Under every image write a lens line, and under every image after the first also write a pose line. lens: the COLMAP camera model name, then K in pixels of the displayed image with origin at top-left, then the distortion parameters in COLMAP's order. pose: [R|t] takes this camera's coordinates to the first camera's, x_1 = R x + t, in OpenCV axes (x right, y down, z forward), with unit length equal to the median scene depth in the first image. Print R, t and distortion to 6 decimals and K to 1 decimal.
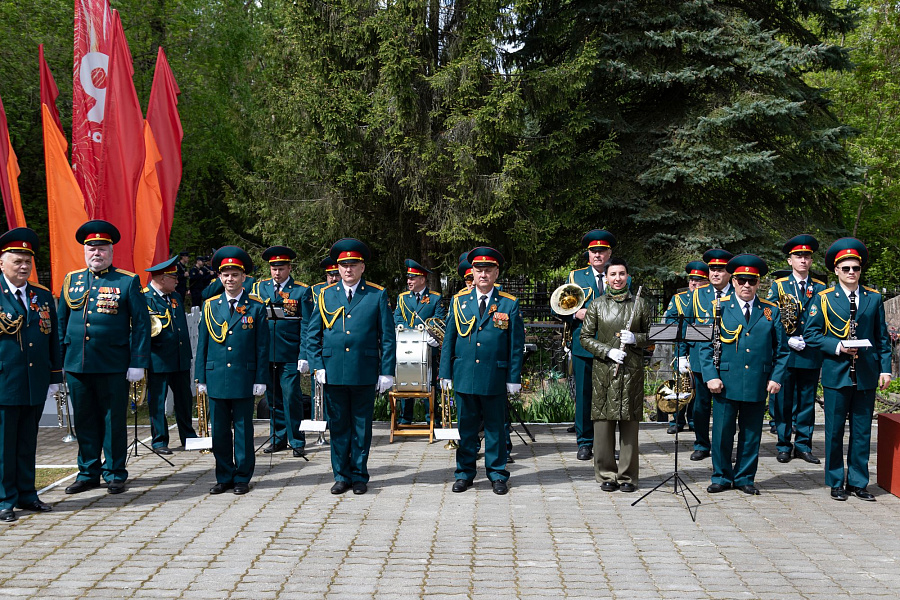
lens RADIAL K [[970.3, 0, 492.4], [0, 970.3, 273.3], [0, 0, 1]] dist [0.121816, -0.002709]
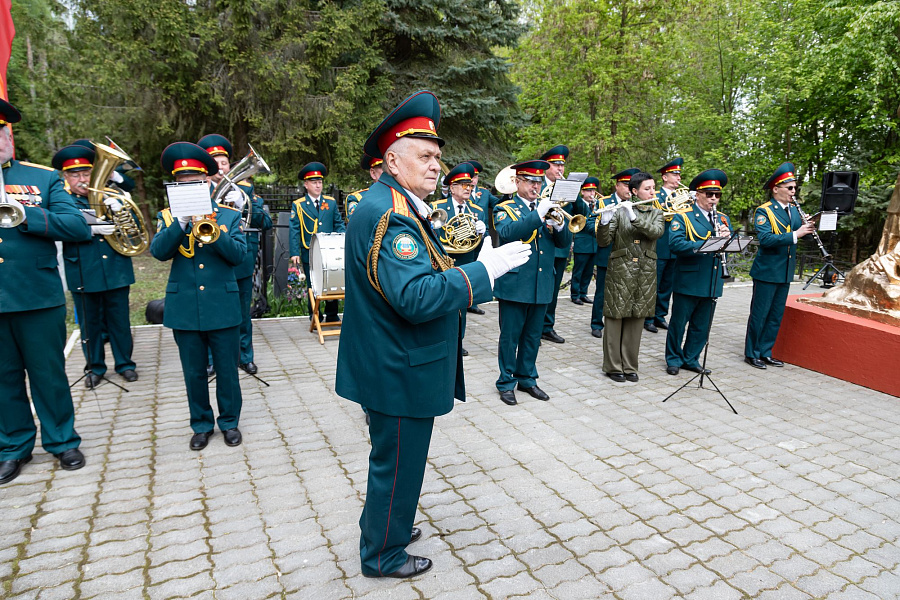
lens RADIAL K [[574.1, 0, 450.0], [0, 574.1, 300.0], [0, 0, 1]] dist [-0.010248, -0.004133]
pose [[0.904508, -0.062707, 0.421821, -0.159659], [-0.024369, 0.979914, 0.197927, 0.000766], [-0.425760, -0.189306, 0.884812, 0.265363]]
